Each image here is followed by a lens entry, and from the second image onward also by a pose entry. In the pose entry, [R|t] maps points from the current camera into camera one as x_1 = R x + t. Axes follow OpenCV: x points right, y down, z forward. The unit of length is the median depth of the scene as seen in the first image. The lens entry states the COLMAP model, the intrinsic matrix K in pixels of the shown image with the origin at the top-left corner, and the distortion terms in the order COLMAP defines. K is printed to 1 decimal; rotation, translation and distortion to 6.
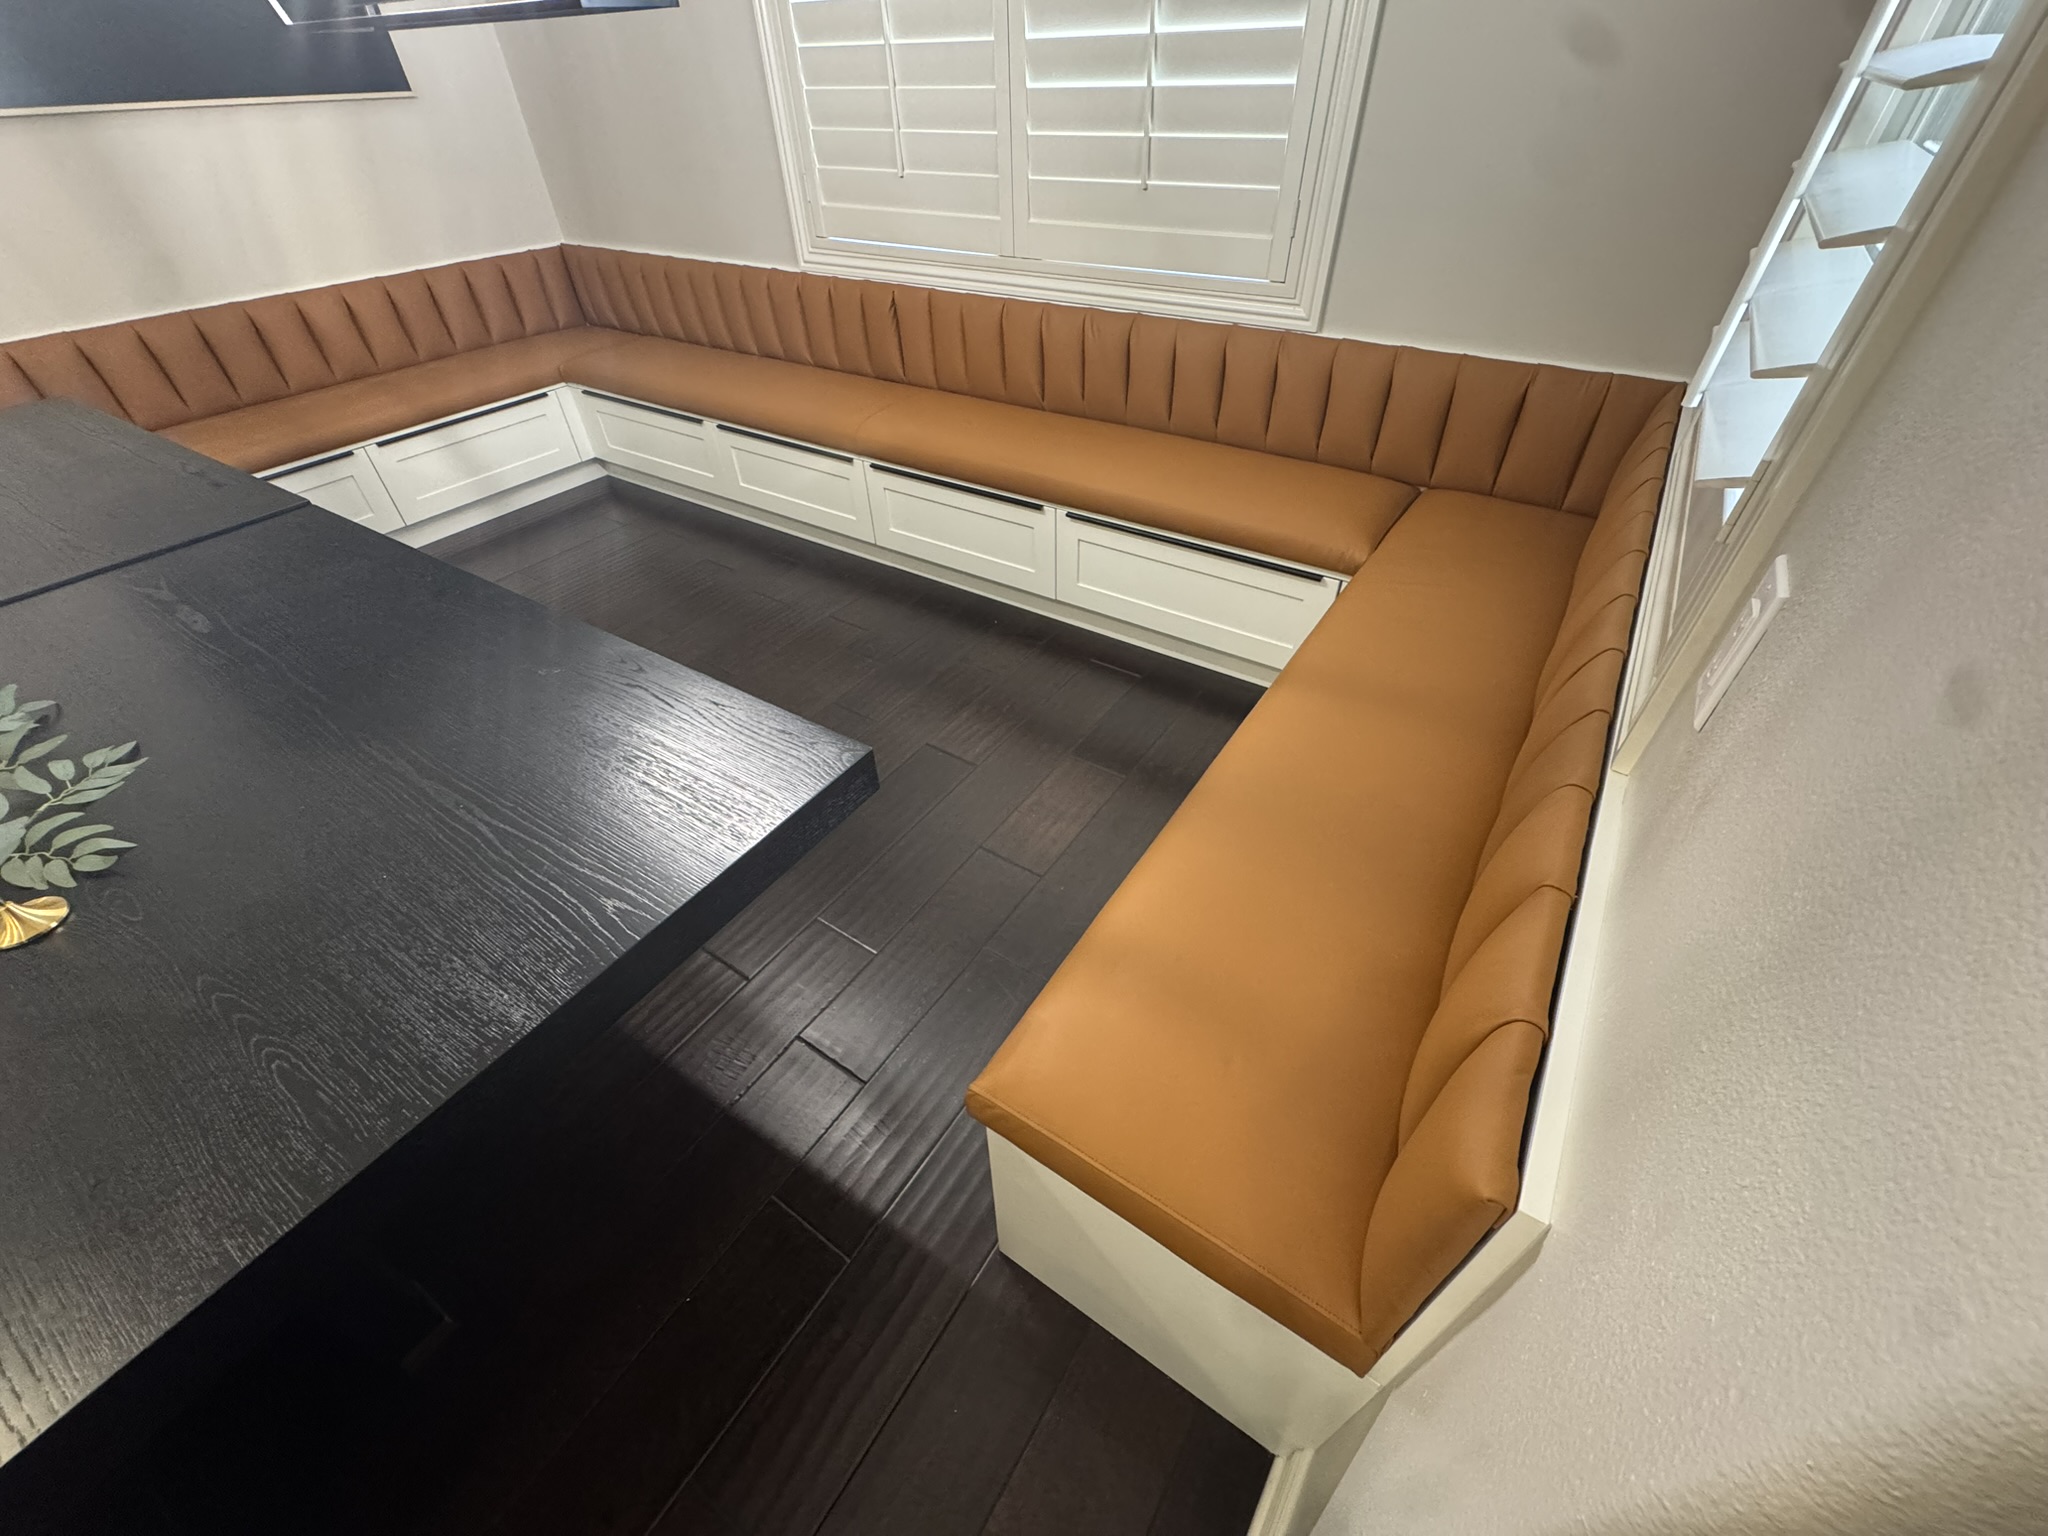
lens RADIAL K [[820.4, 0, 1024.9], [0, 820.4, 762.6], [0, 0, 1]] dist [-0.003080, -0.000076]
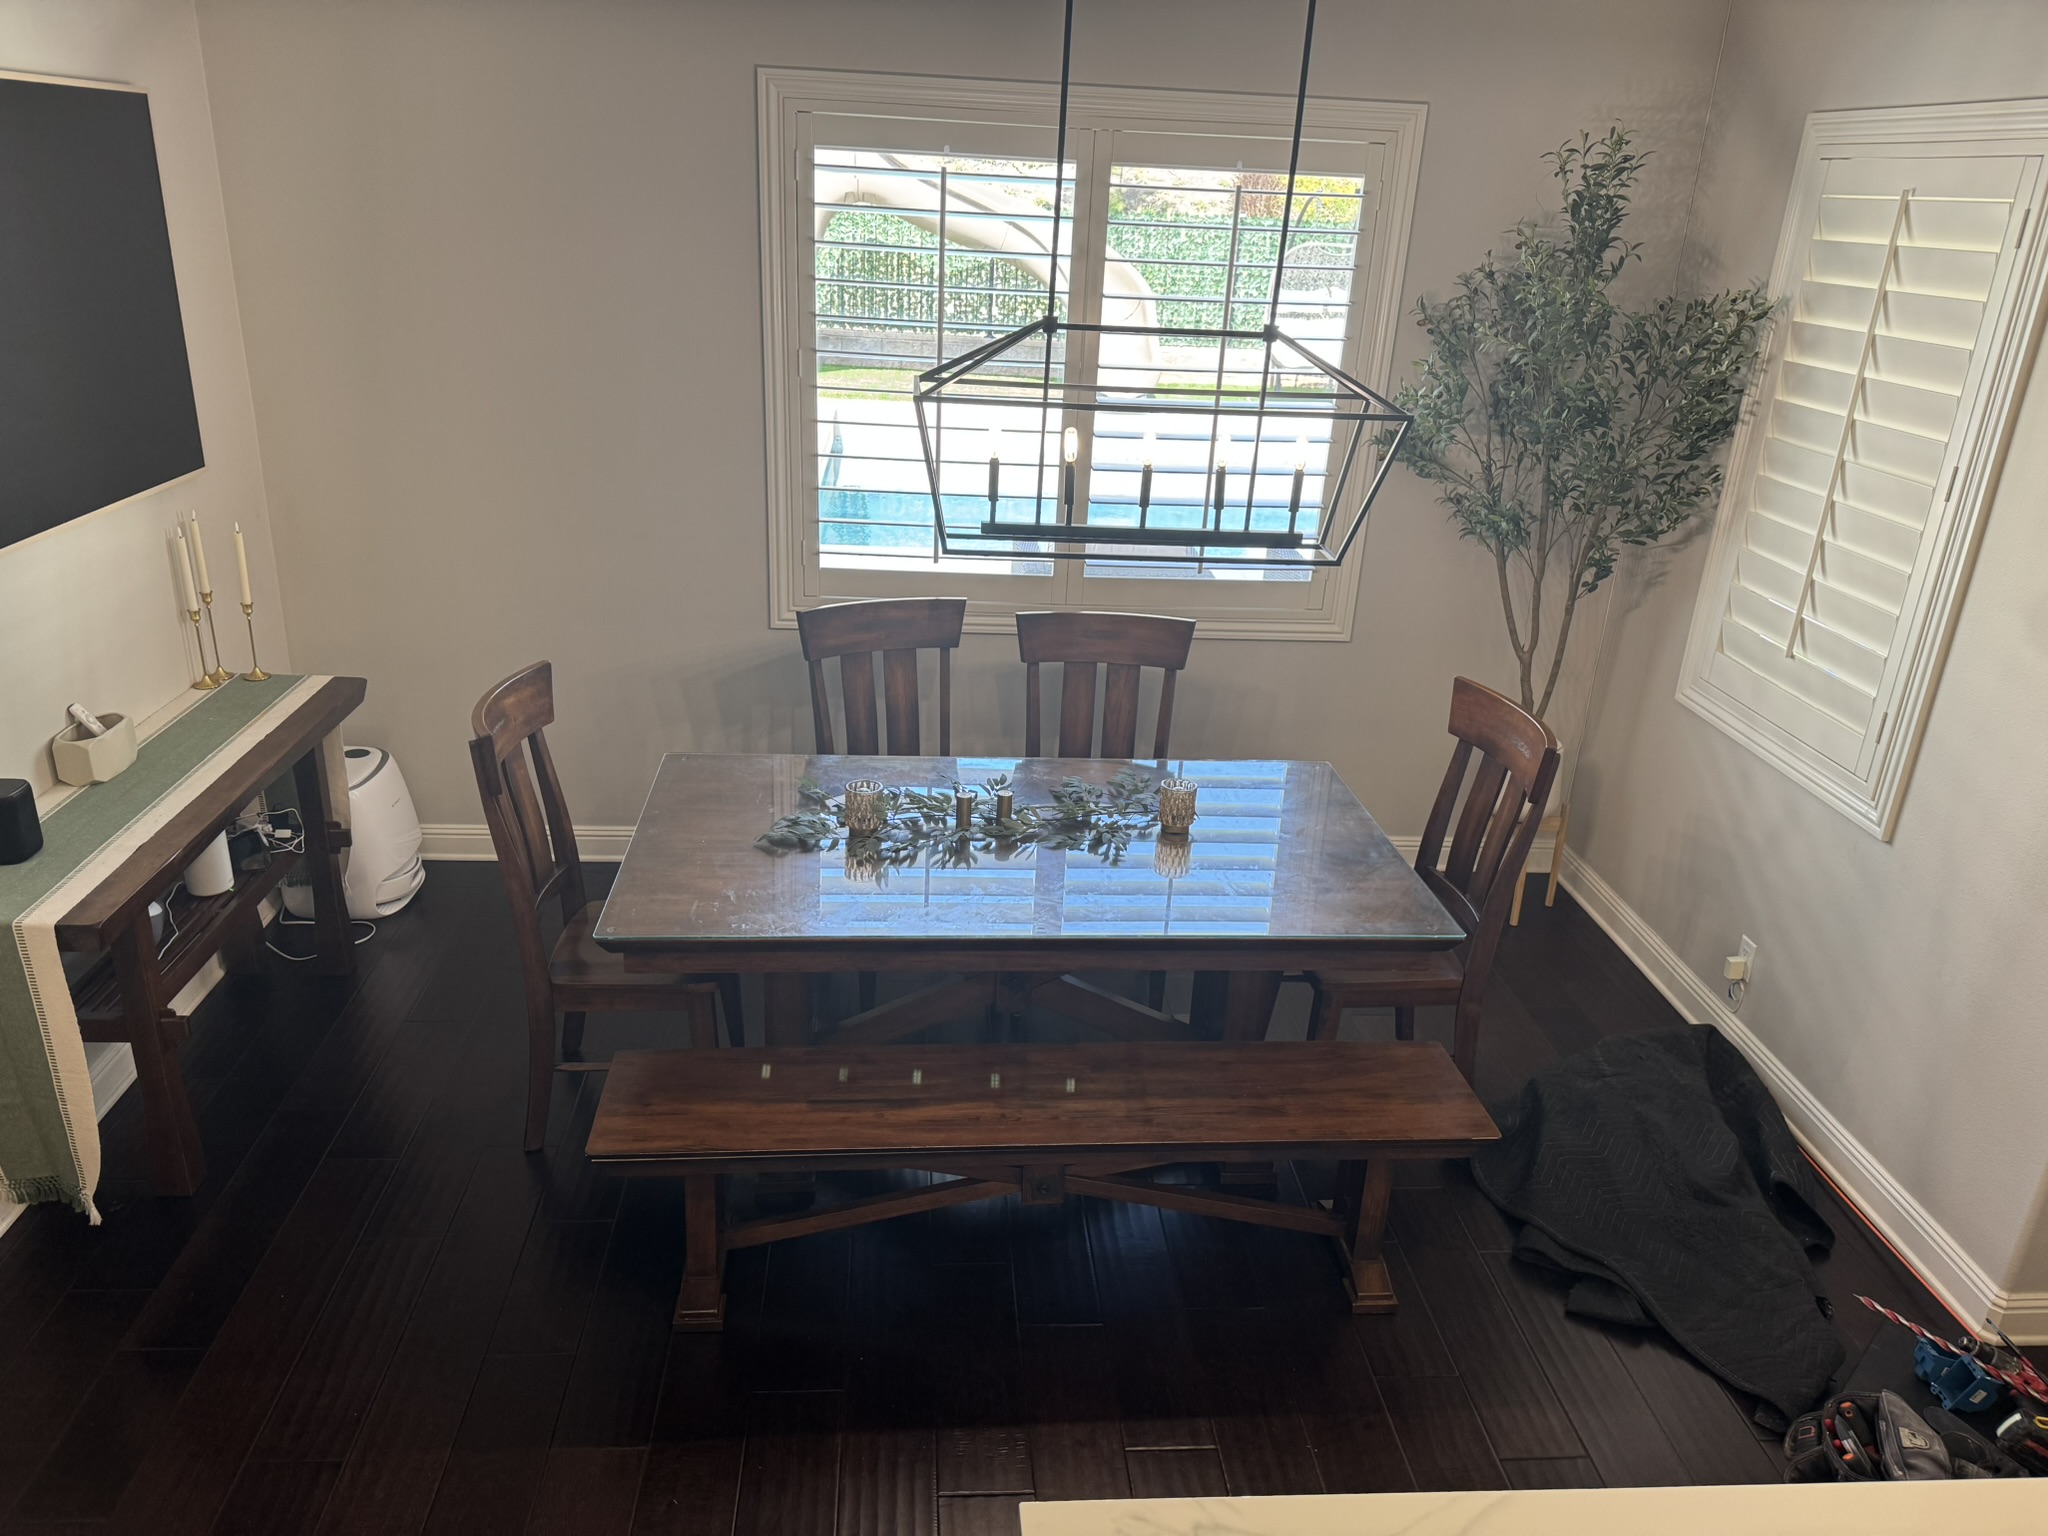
lens RADIAL K [[1447.6, 0, 1019.5], [0, 1447.6, 764.2], [0, 0, 1]] dist [0.103415, -0.129173]
pose [[0.787495, -0.170938, 0.592142, -1.223922], [0.350565, 0.914441, -0.202242, -0.067165], [-0.506908, 0.366849, 0.780042, -0.365459]]
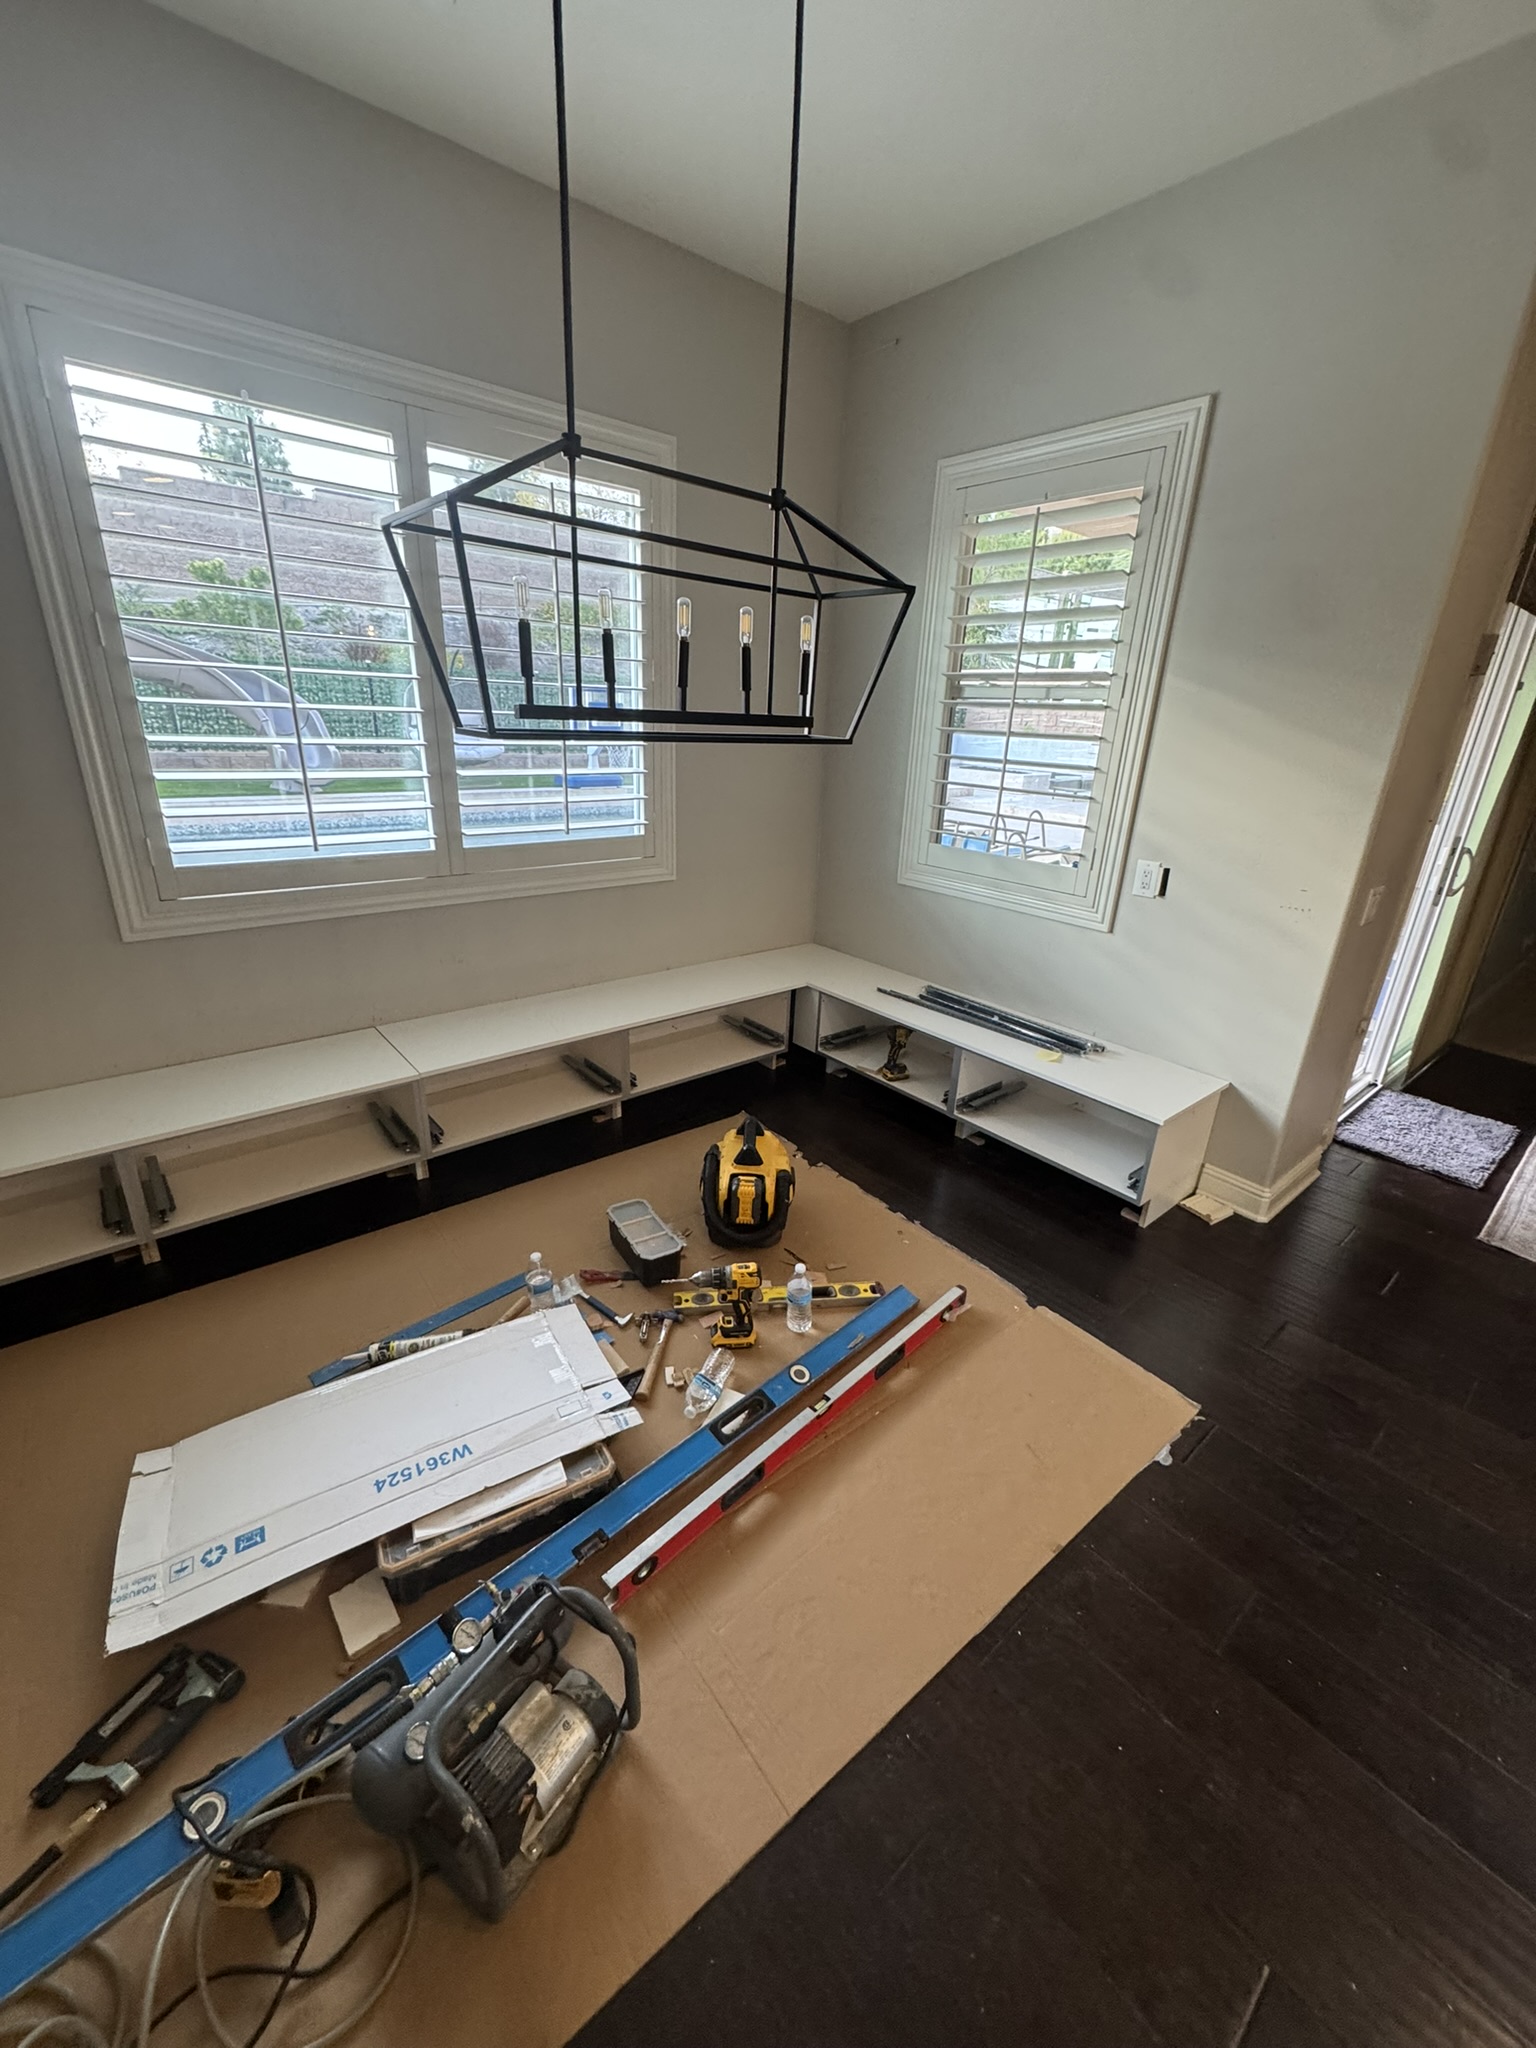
lens RADIAL K [[814.2, 0, 765.9], [0, 814.2, 1019.5], [0, 0, 1]] dist [-0.001719, 0.000061]
pose [[0.278899, -0.306312, 0.910158, -1.011469], [0.593223, 0.800264, 0.087547, -0.292723], [-0.755184, 0.515510, 0.404904, 0.305482]]
